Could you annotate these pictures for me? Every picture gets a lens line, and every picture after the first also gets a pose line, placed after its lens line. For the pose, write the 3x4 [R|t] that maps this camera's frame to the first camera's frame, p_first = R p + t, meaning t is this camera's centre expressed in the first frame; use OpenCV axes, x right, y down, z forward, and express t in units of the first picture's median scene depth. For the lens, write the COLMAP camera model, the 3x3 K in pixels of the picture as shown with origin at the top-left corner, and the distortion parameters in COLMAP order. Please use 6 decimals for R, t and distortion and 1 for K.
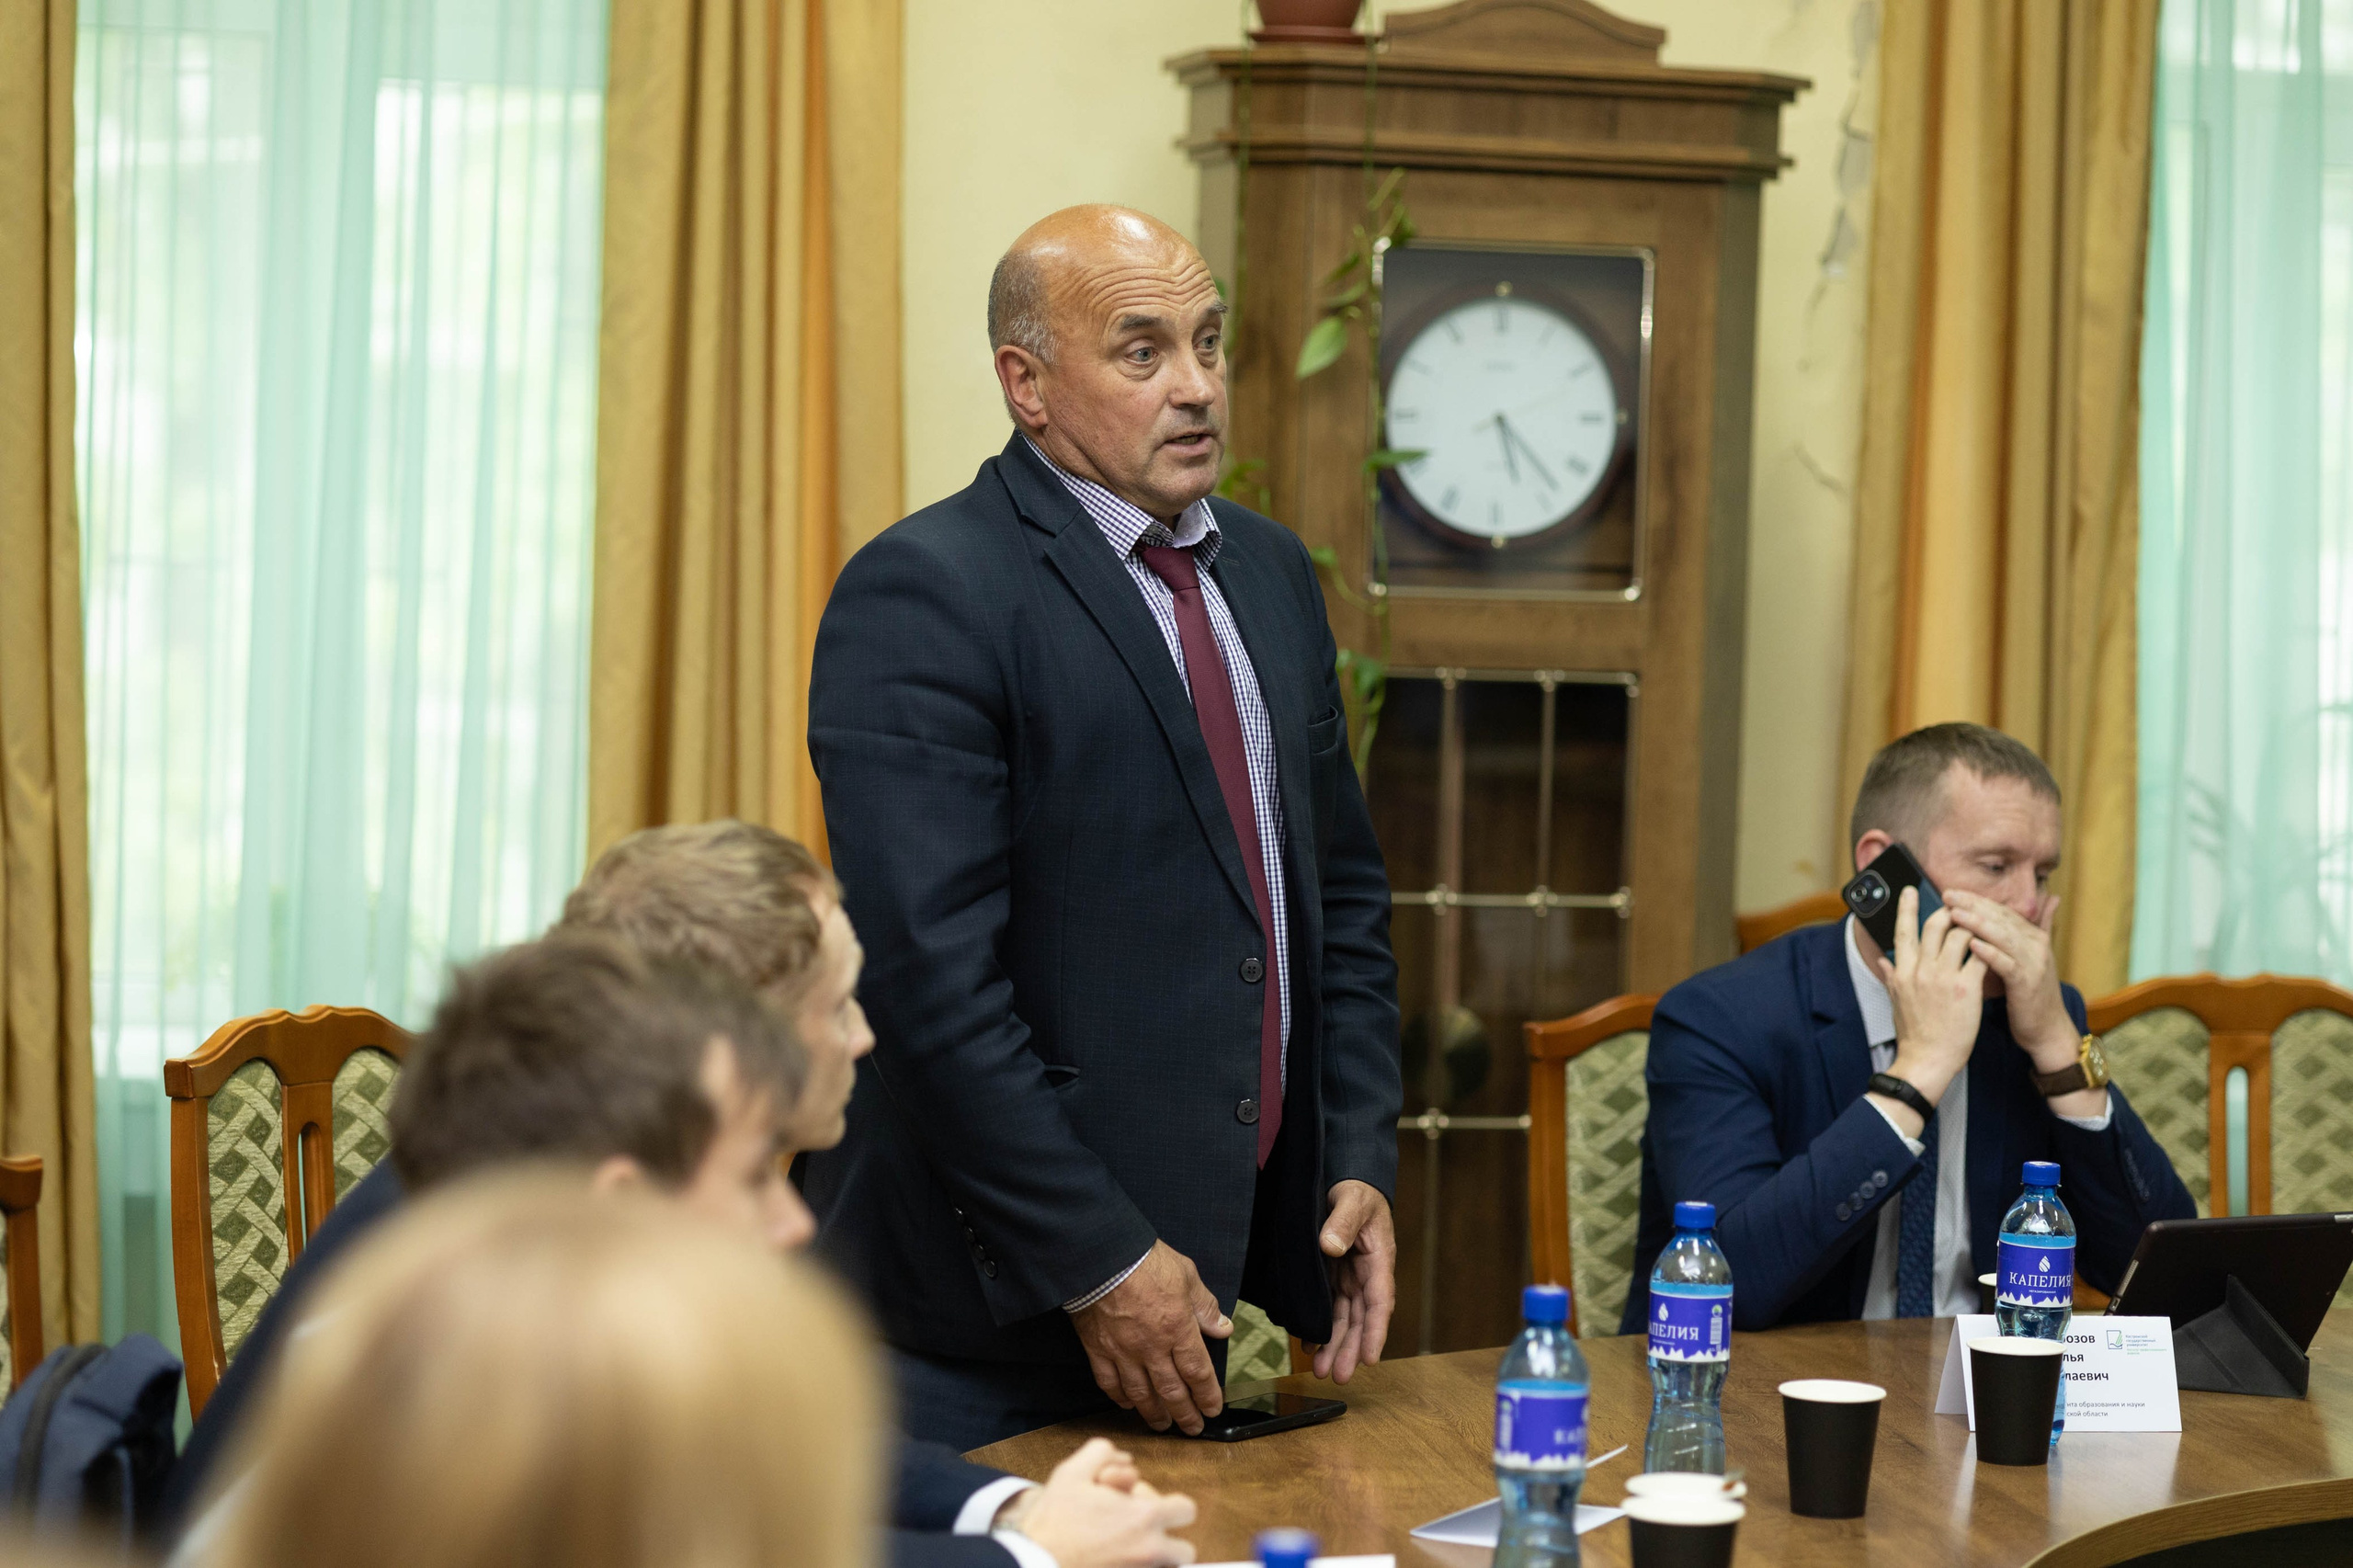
lens RADIAL K [[5687.6, 0, 1178.6], [0, 5687.6, 785.2], [0, 0, 1]] dist [0.074386, 0.000000]
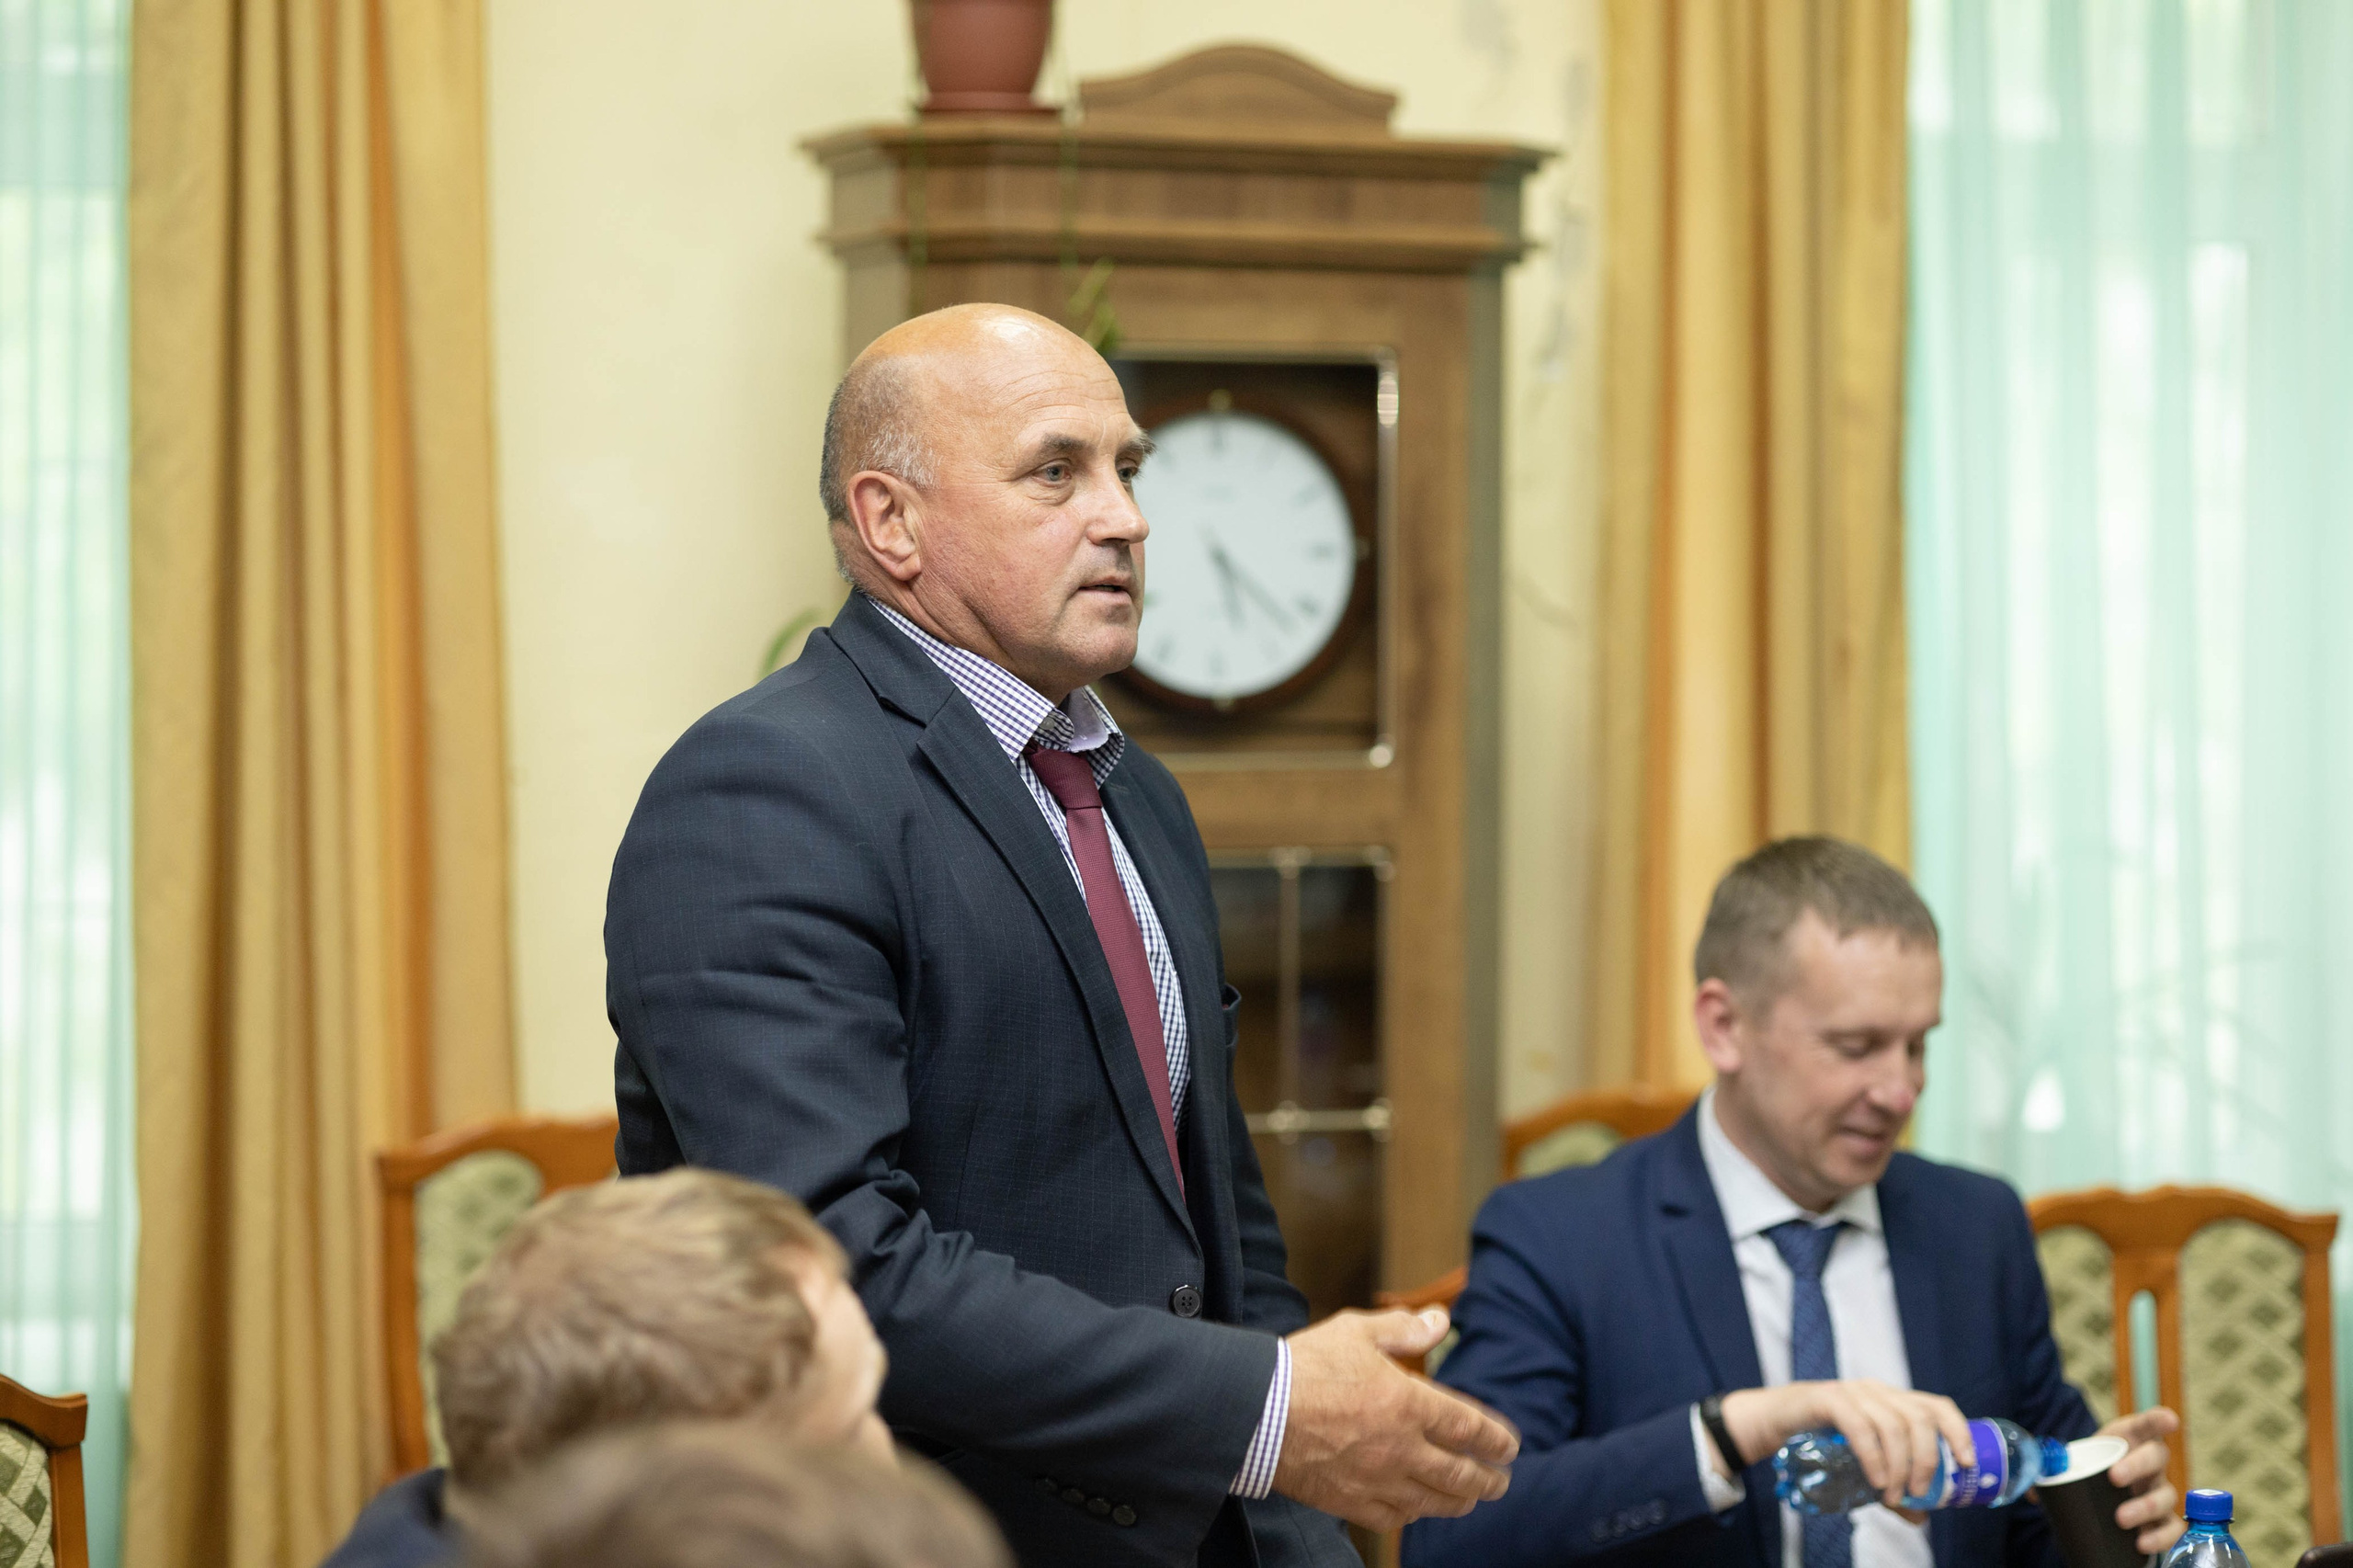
lens RADIAL K [[5699.7, 0, 1175.3], [0, 5699.7, 783.3], [0, 0, 1]] dist [0.095143, 0.000000]
pose [[0.993190, -0.033108, 0.111706, -0.046683], [0.035965, 0.999073, -0.023653, -0.010689], [-0.110819, 0.027510, 0.993460, 0.162057]]
